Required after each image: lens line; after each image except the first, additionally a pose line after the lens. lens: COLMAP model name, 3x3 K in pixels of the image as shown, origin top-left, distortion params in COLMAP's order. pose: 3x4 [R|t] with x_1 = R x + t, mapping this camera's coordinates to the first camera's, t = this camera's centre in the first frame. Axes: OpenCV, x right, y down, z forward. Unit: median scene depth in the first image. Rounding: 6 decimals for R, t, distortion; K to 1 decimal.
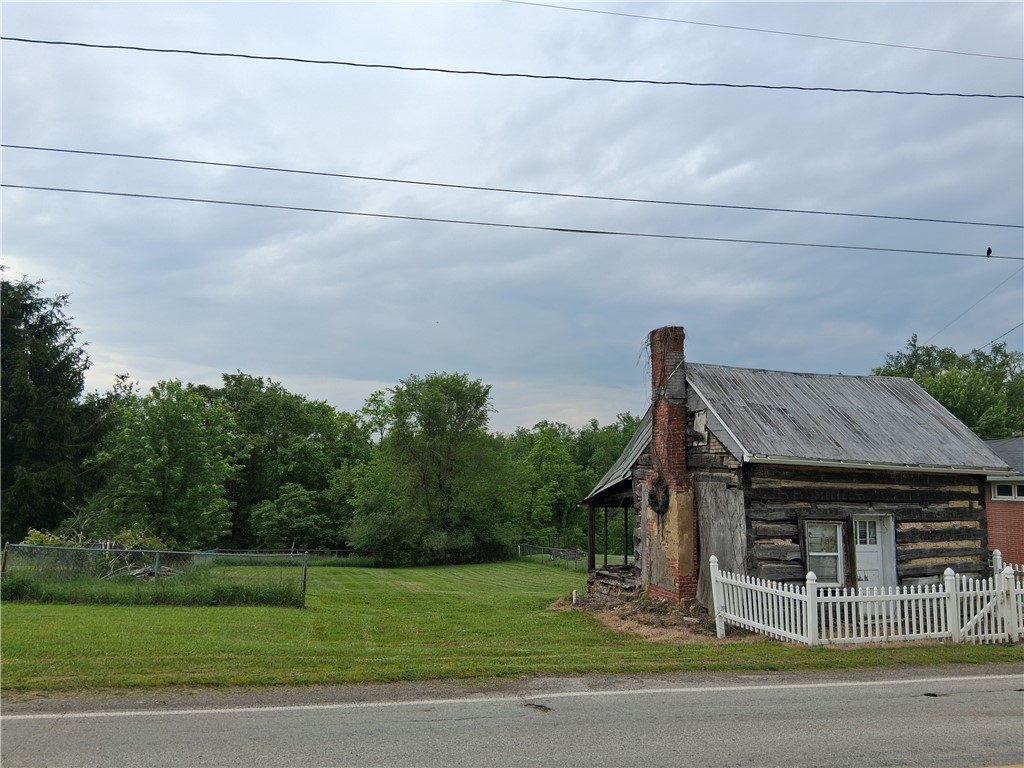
lens RADIAL K [[768.9, 0, 512.0], [0, 768.9, 384.0], [0, 0, 1]] dist [0.128011, -0.211168]
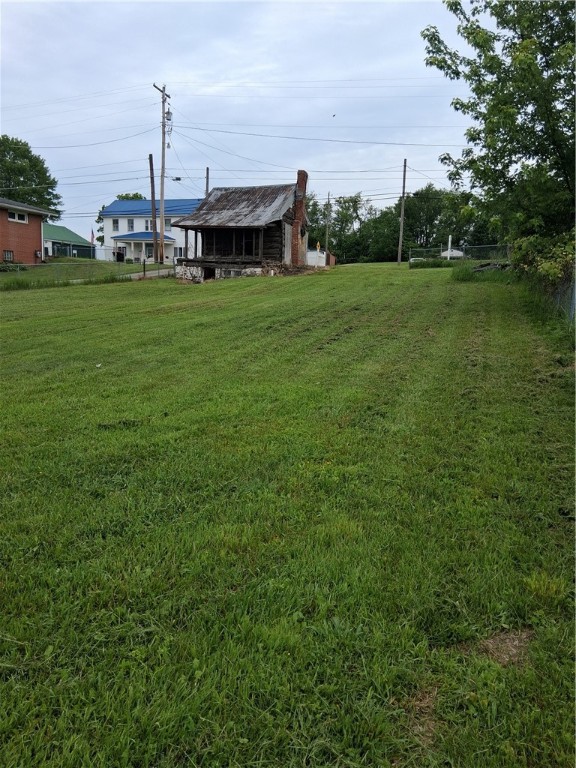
lens RADIAL K [[576.6, 0, 286.0], [0, 576.6, 386.1], [0, 0, 1]] dist [0.128011, -0.211168]
pose [[-0.829094, -0.126355, 0.544644, -0.342807], [-0.106800, 0.991983, 0.067558, 0.190935], [-0.548813, -0.002156, -0.835942, 0.932930]]
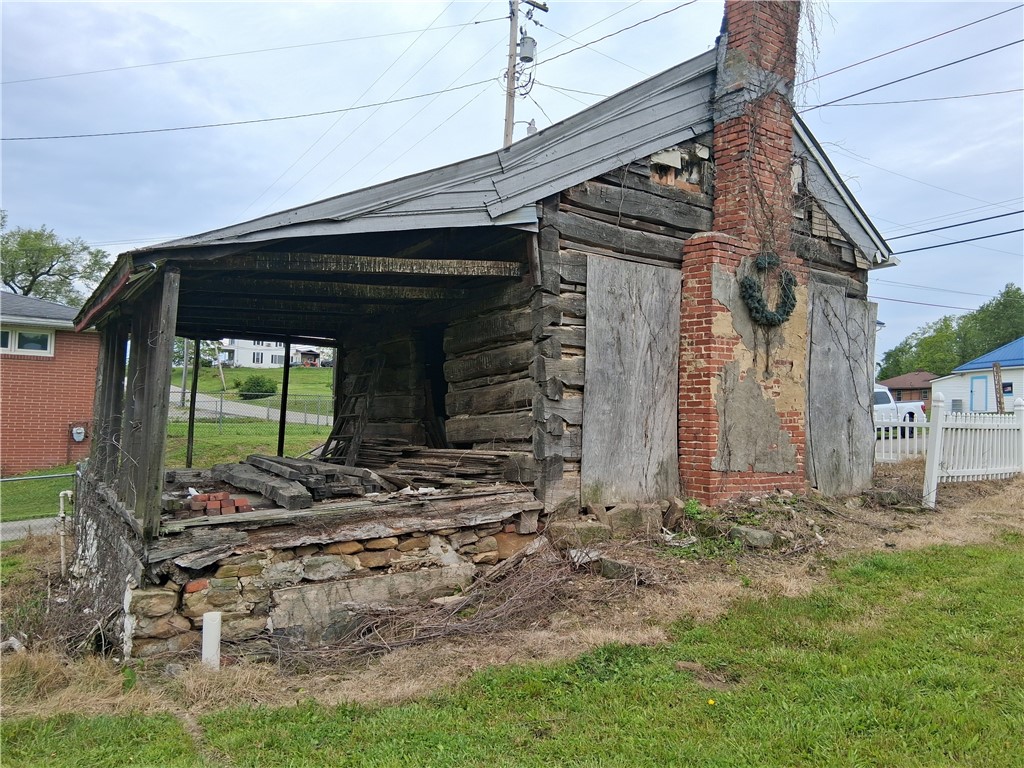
lens RADIAL K [[768.9, 0, 512.0], [0, 768.9, 384.0], [0, 0, 1]] dist [0.128011, -0.211168]
pose [[-0.311452, 0.020981, 0.950030, -0.072237], [-0.141764, 0.987543, -0.068285, 0.082002], [-0.939628, -0.155947, -0.304598, 0.408763]]
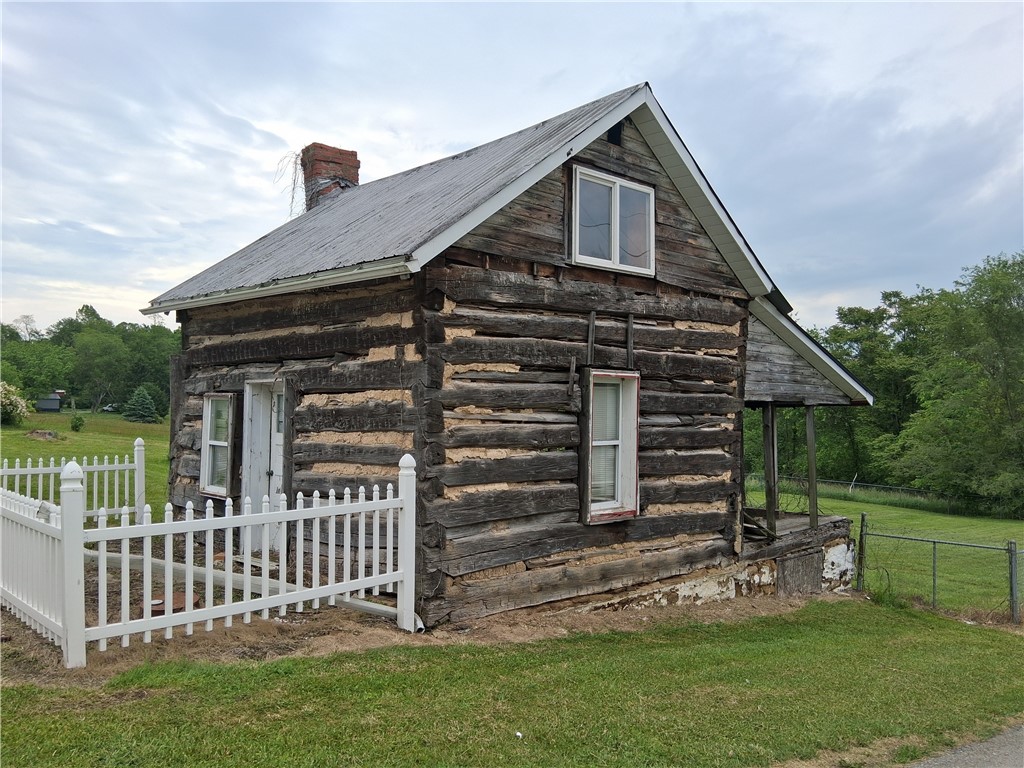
lens RADIAL K [[768.9, 0, 512.0], [0, 768.9, 384.0], [0, 0, 1]] dist [0.128011, -0.211168]
pose [[0.484381, -0.039676, -0.873957, 0.296379], [0.104578, 0.994434, 0.012815, 0.051004], [0.868584, -0.097604, 0.485835, 0.248555]]
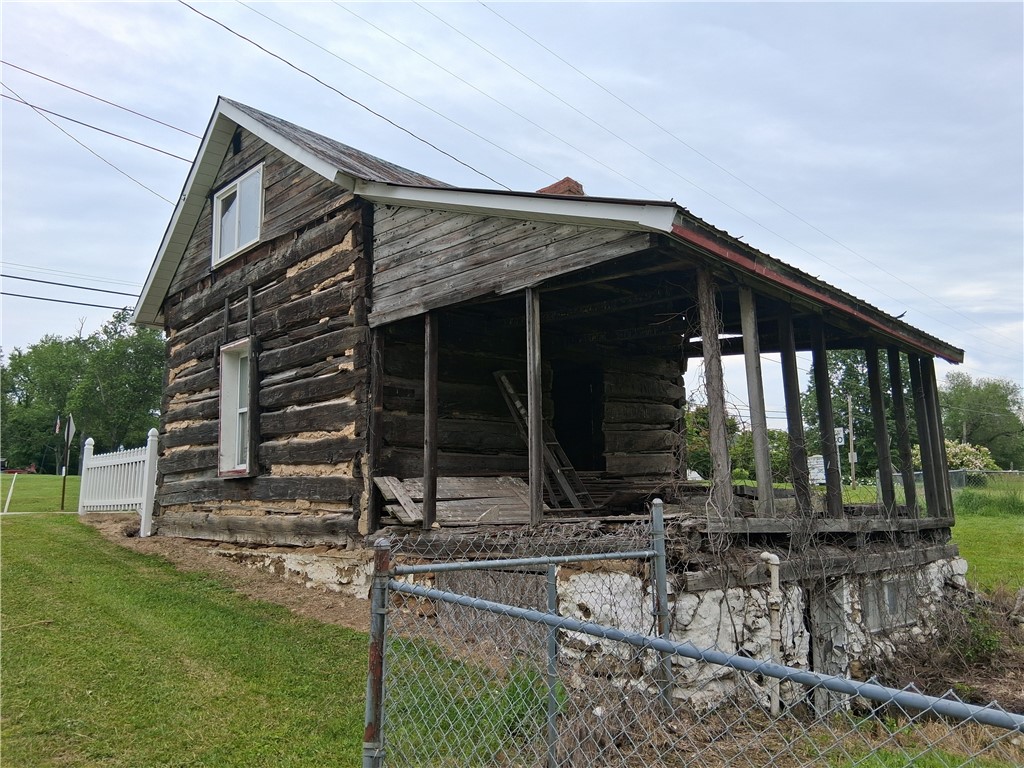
lens RADIAL K [[768.9, 0, 512.0], [0, 768.9, 384.0], [0, 0, 1]] dist [0.128011, -0.211168]
pose [[-0.856272, -0.089513, -0.508710, 0.205780], [0.060303, 0.960810, -0.270568, 0.112475], [0.512993, -0.262357, -0.817317, 0.513955]]
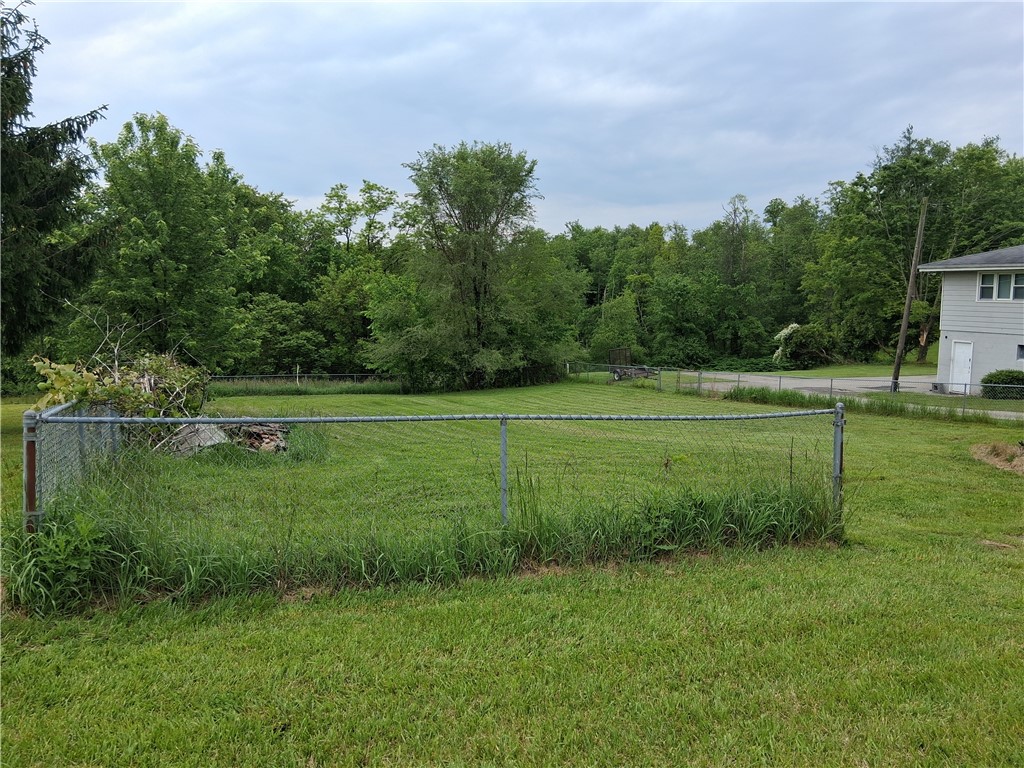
lens RADIAL K [[768.9, 0, 512.0], [0, 768.9, 384.0], [0, 0, 1]] dist [0.128011, -0.211168]
pose [[0.993335, -0.027720, 0.111878, -0.151419], [0.000769, 0.972222, 0.234060, 0.037997], [-0.115258, -0.232414, 0.965763, 0.211051]]
